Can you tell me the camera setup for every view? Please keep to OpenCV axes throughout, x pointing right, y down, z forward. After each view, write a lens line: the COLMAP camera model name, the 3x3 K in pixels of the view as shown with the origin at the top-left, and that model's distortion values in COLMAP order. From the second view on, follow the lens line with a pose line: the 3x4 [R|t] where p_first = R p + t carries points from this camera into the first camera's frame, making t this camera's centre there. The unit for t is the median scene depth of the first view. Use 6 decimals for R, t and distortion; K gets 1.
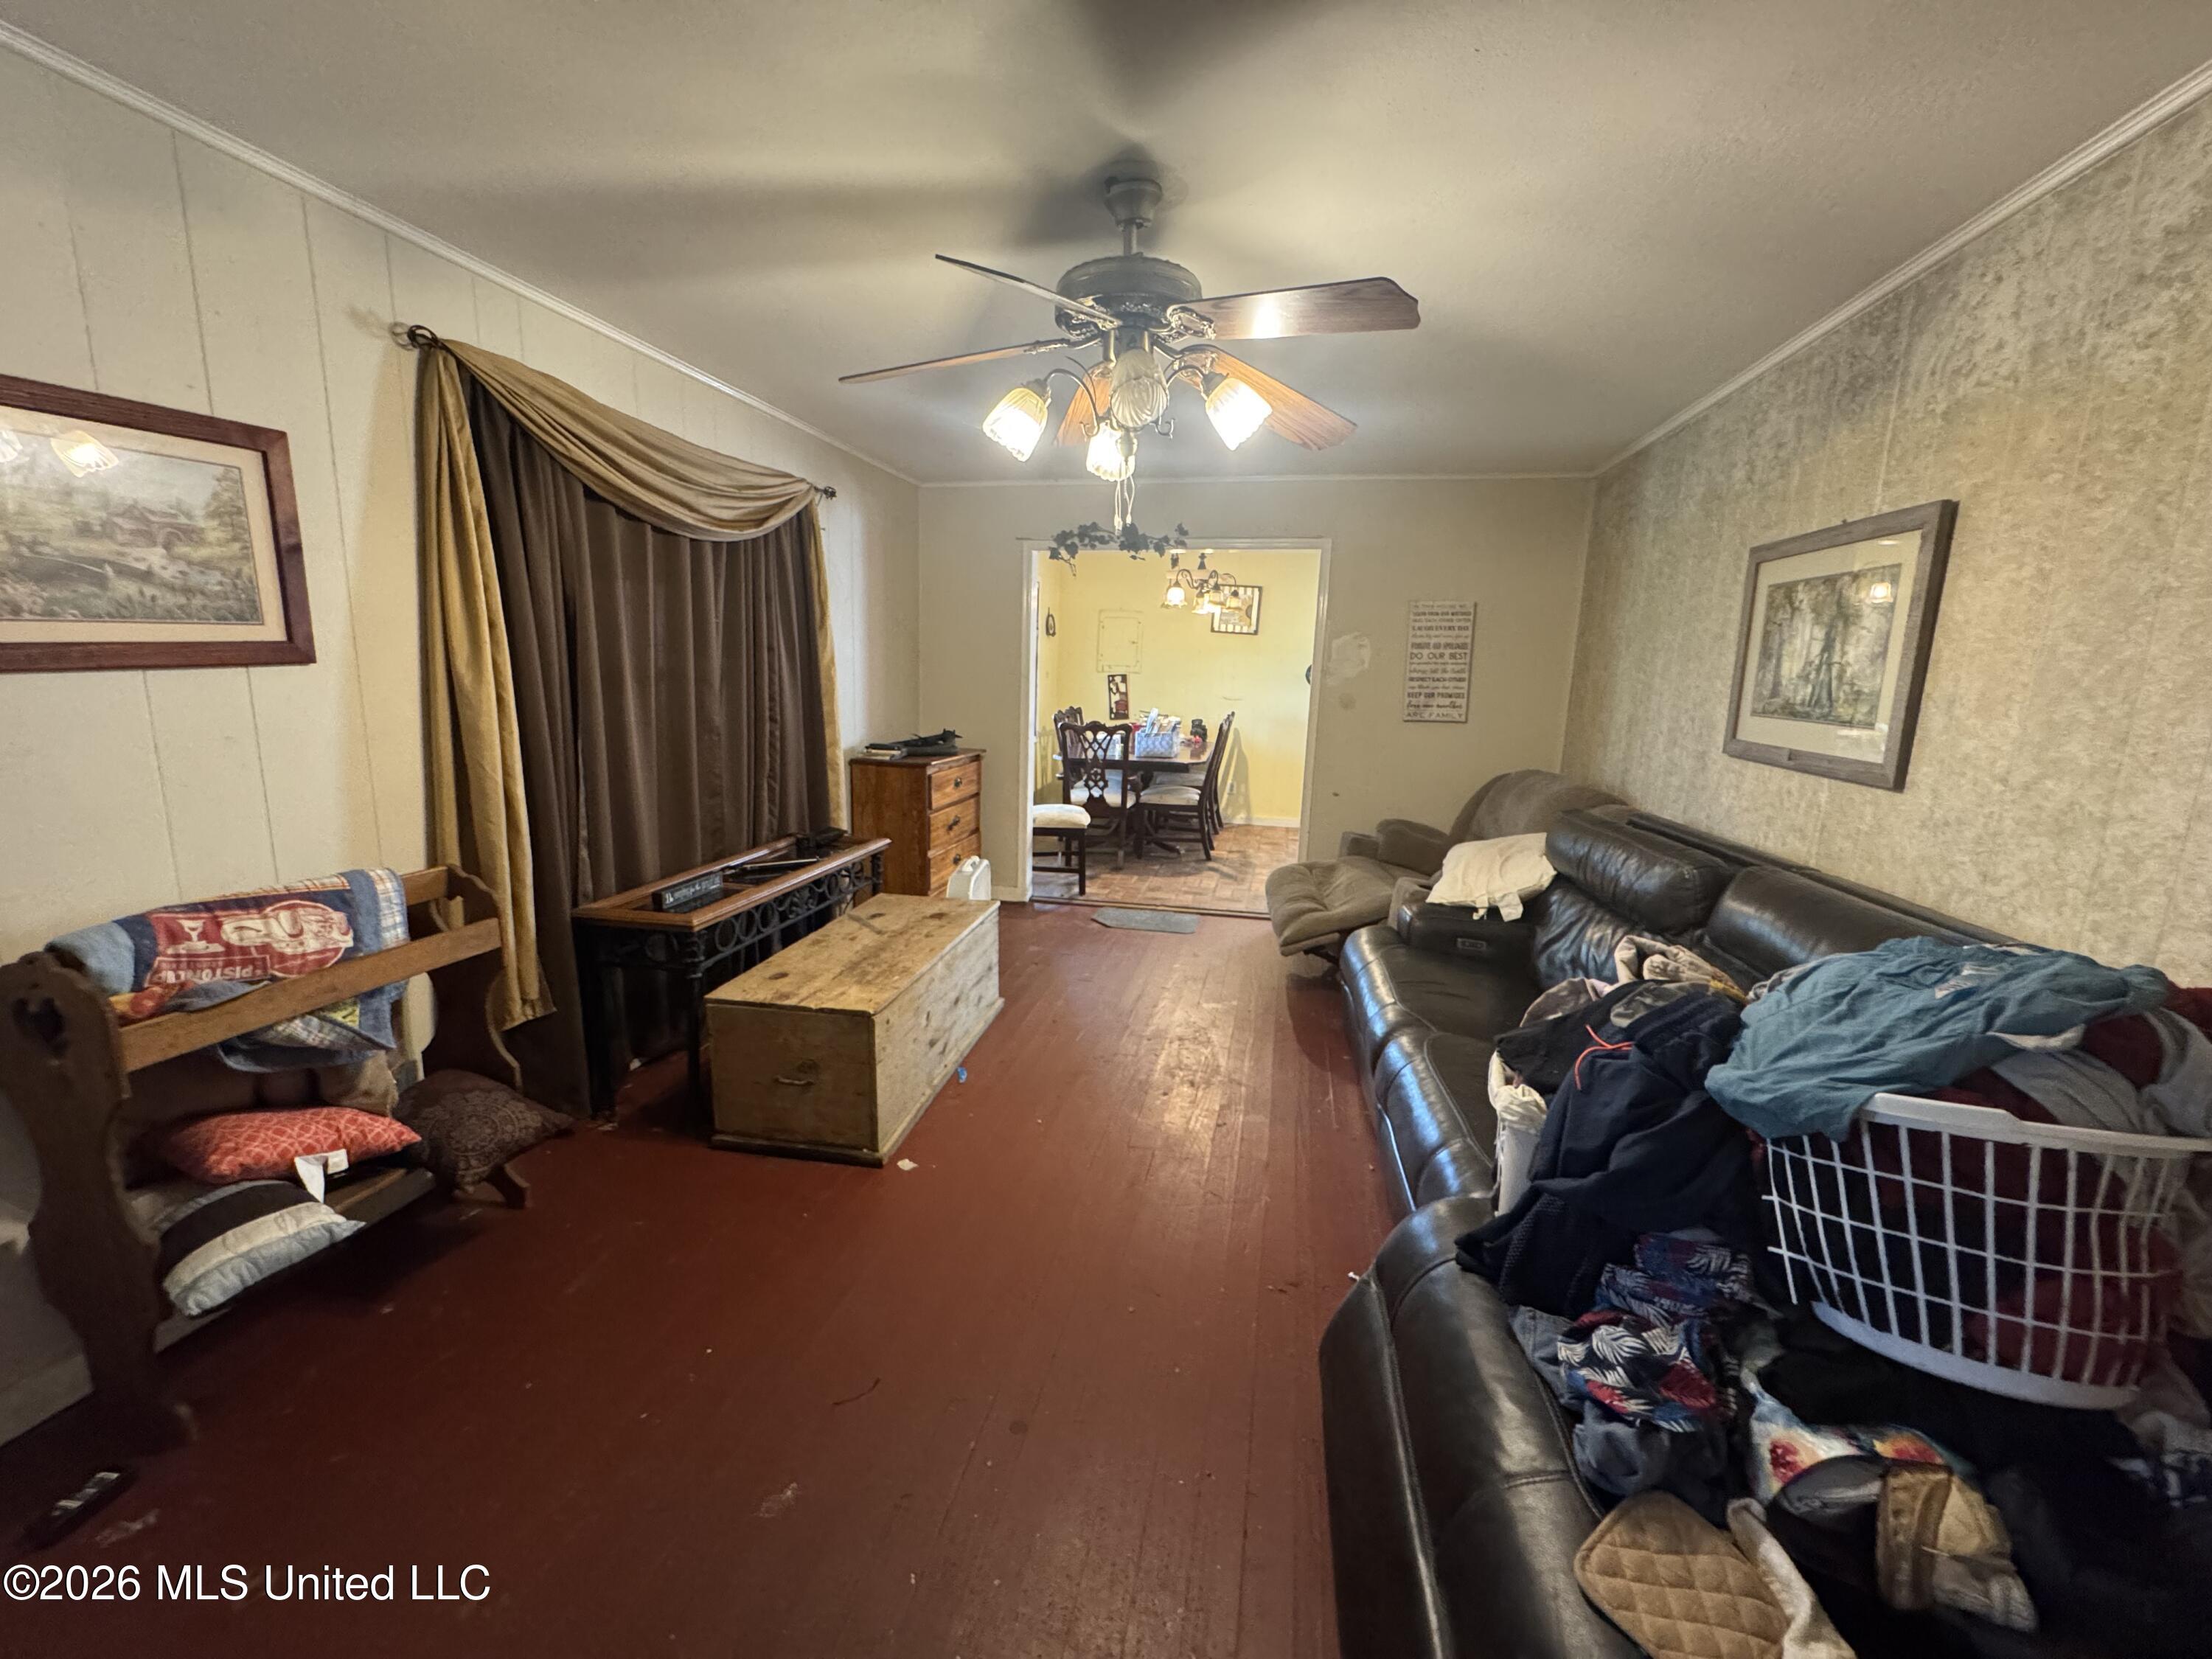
lens RADIAL K [[889.6, 0, 1102.6], [0, 889.6, 825.7], [0, 0, 1]] dist [0.000599, 0.000168]
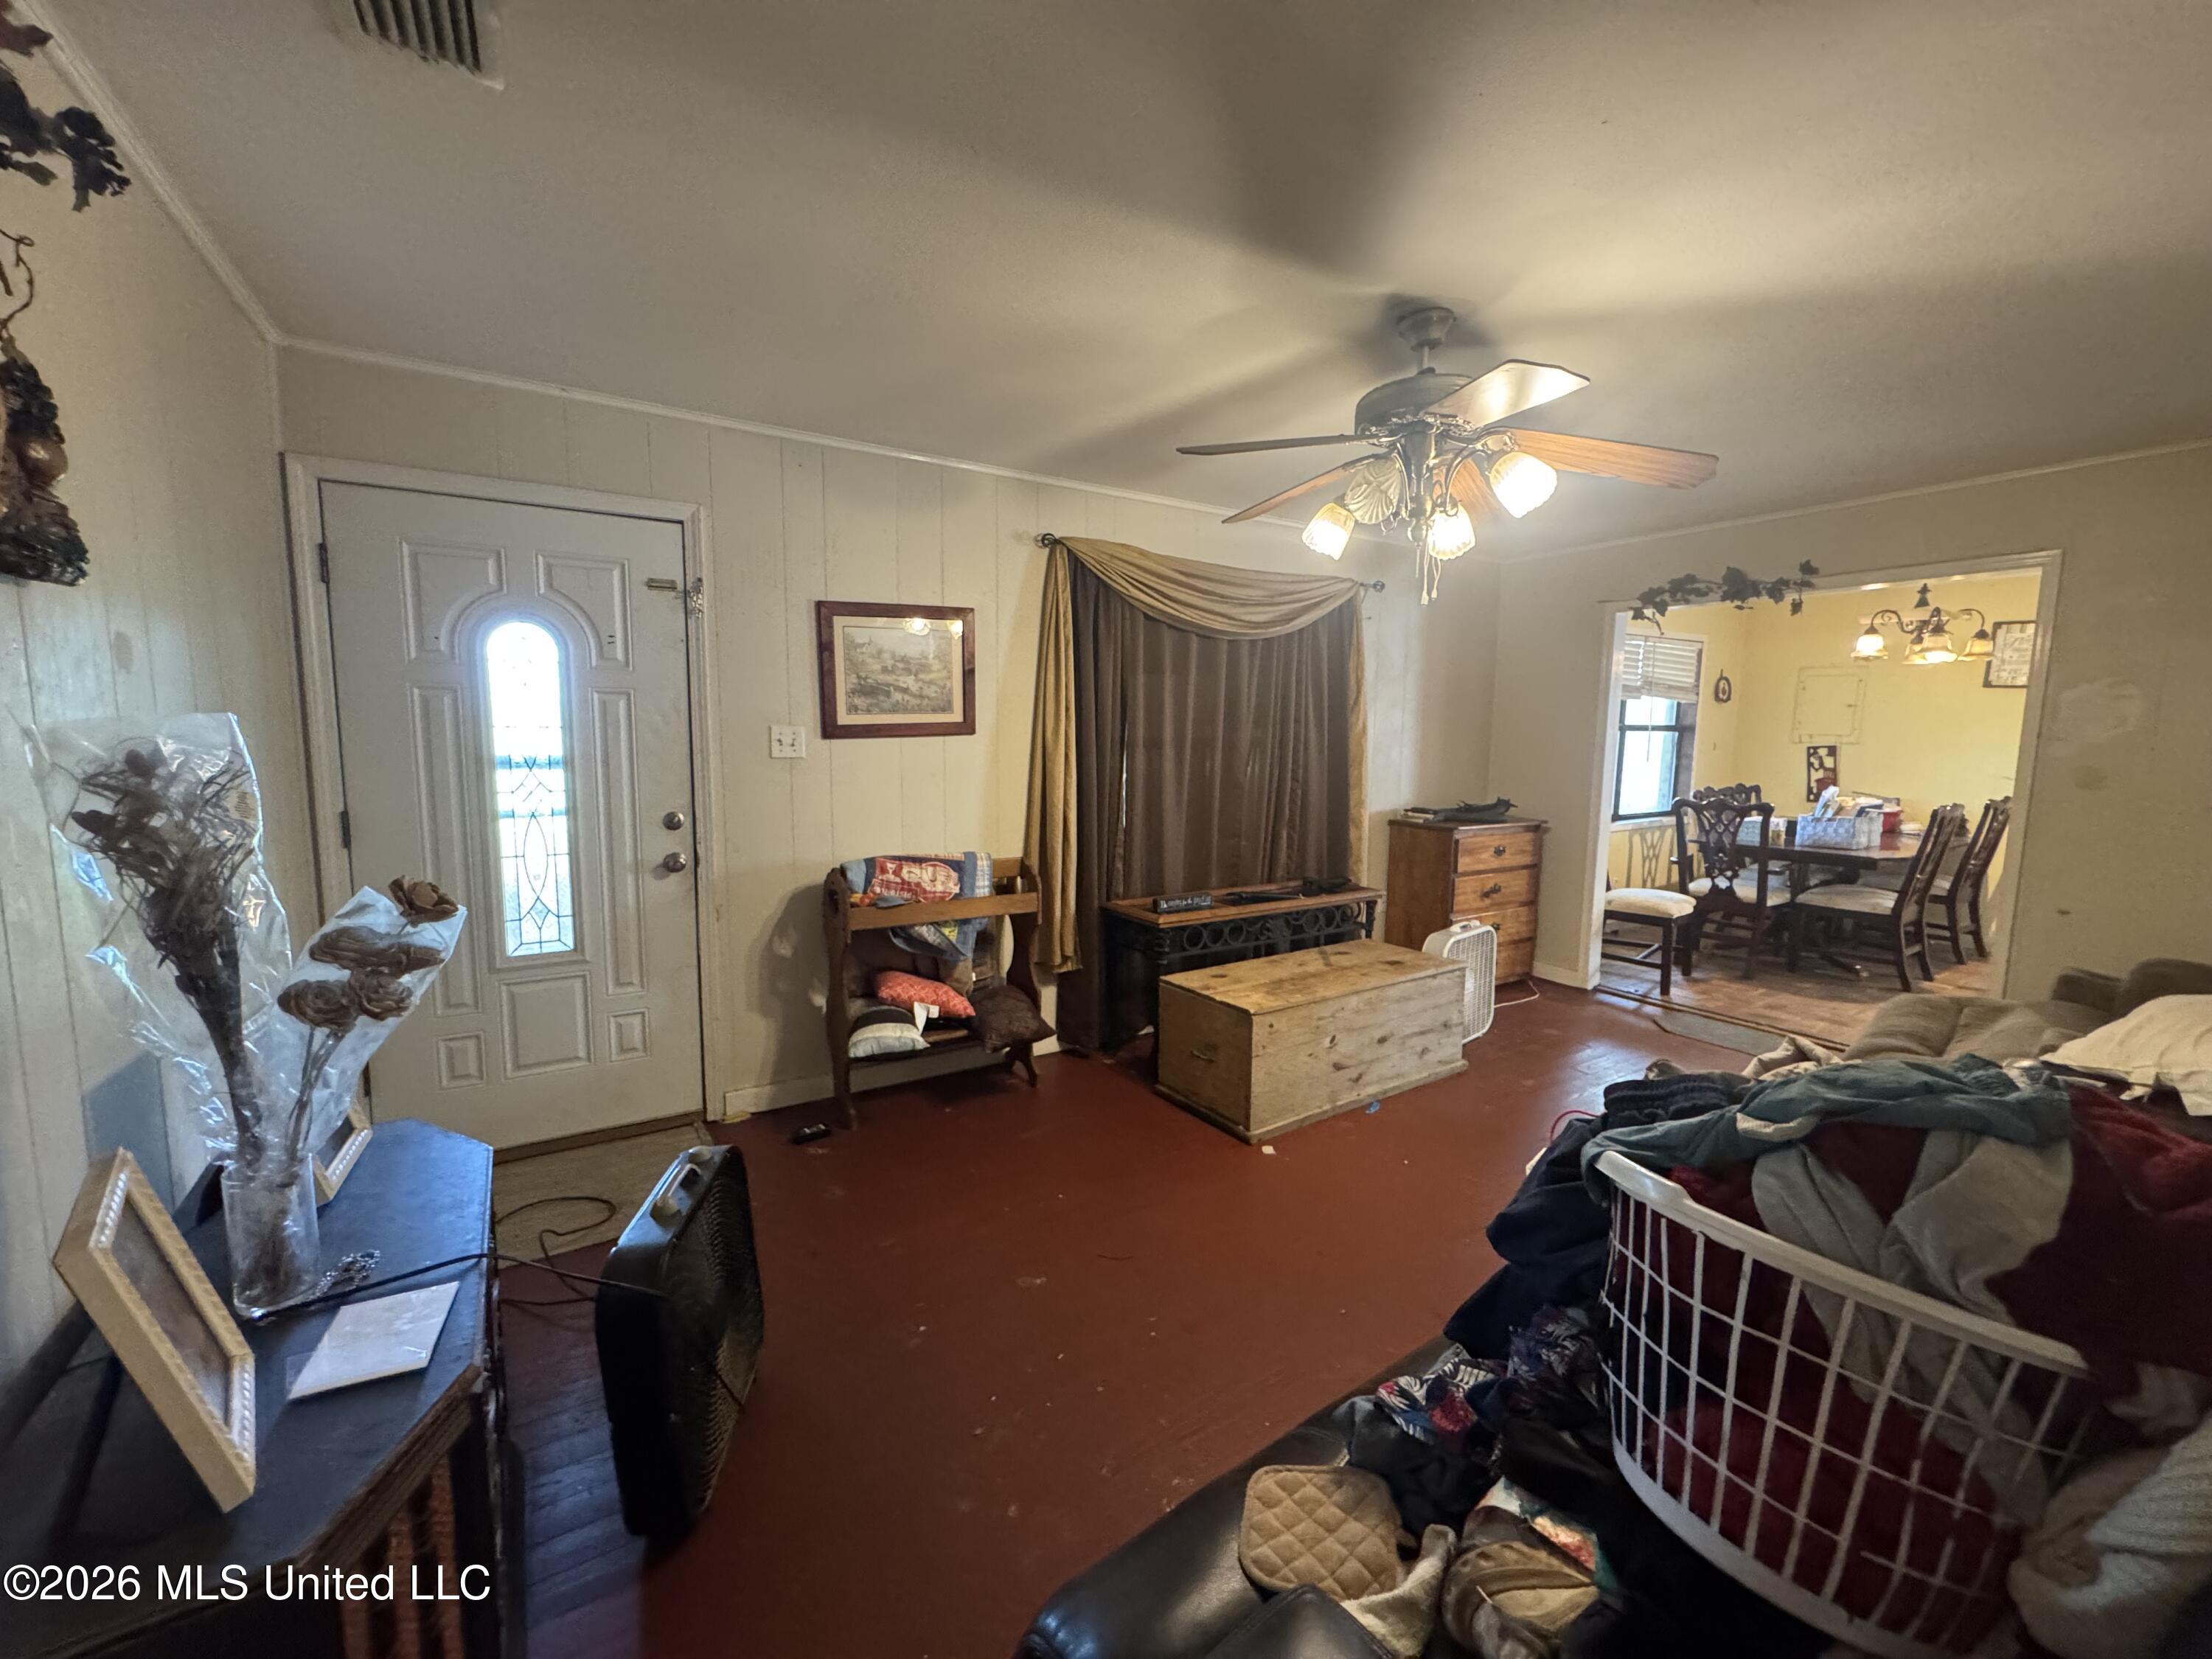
lens RADIAL K [[895.4, 0, 1106.0], [0, 895.4, 829.5], [0, 0, 1]] dist [-0.001586, -0.000200]
pose [[0.692103, 0.061322, -0.719189, 0.482077], [-0.121116, 0.992124, -0.031960, 0.025500], [0.711565, 0.109225, 0.694079, -0.022695]]
